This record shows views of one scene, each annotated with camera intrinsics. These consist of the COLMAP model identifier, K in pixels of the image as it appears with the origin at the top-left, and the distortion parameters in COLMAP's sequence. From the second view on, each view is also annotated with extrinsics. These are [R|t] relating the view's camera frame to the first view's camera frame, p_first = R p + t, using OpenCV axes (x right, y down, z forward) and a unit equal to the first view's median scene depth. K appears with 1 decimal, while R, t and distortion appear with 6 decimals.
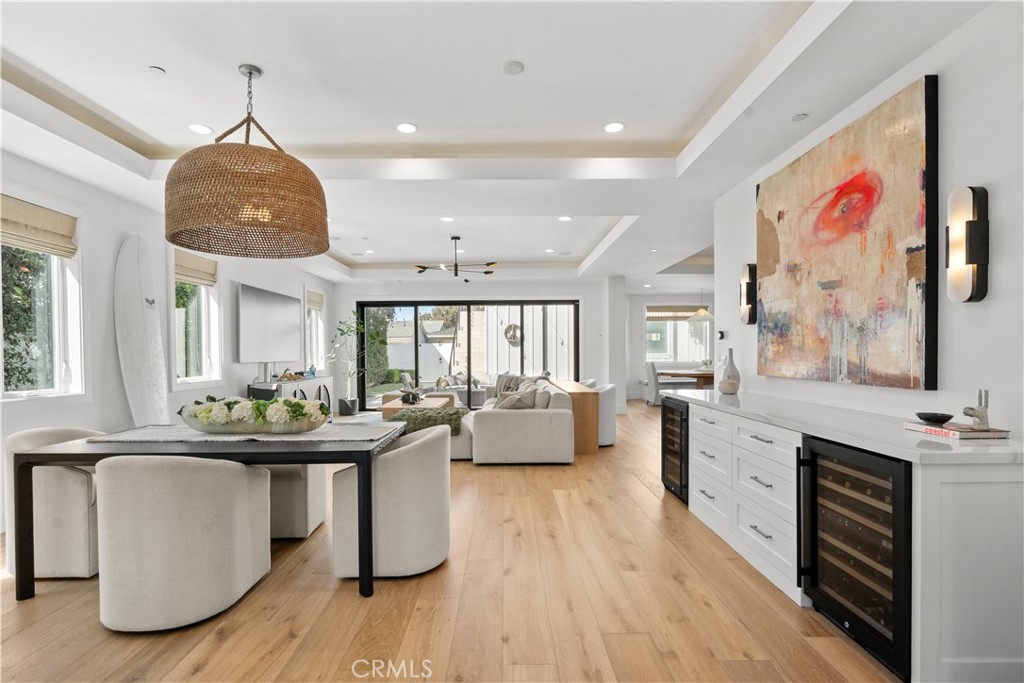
lens RADIAL K [[478.9, 0, 510.2], [0, 478.9, 357.6], [0, 0, 1]] dist [-0.011776, 0.001367]
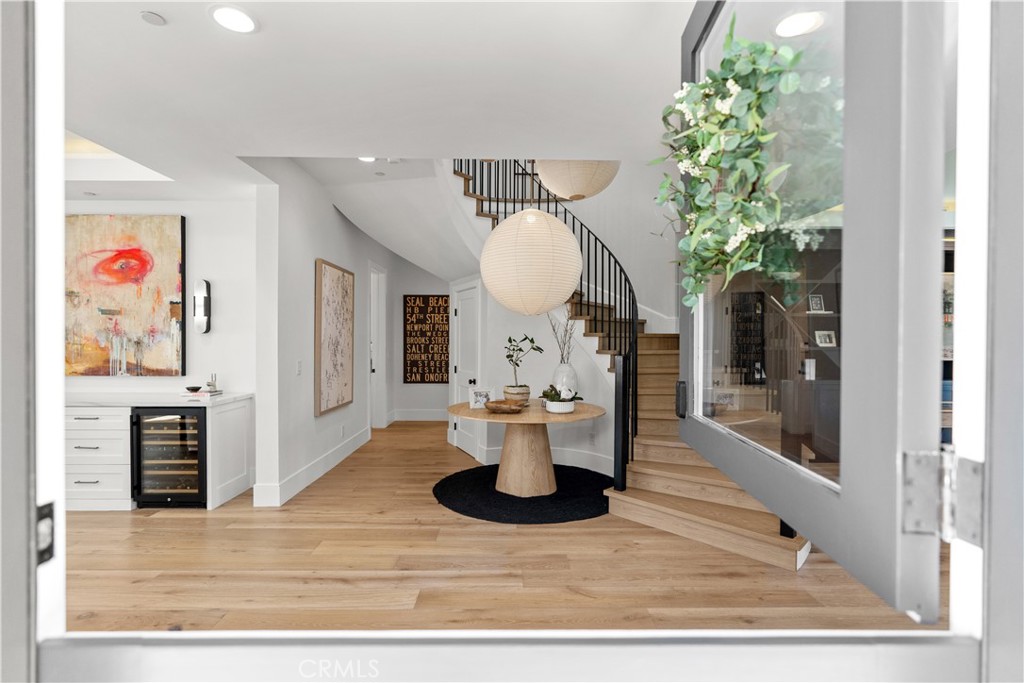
lens RADIAL K [[503.6, 0, 511.6], [0, 503.6, 343.3], [0, 0, 1]] dist [0.003042, 0.000321]
pose [[-0.016074, -0.001734, 0.999869, -1.093383], [0.001762, 0.999997, 0.001762, -0.060809], [-0.999869, 0.001790, -0.016071, -0.292679]]
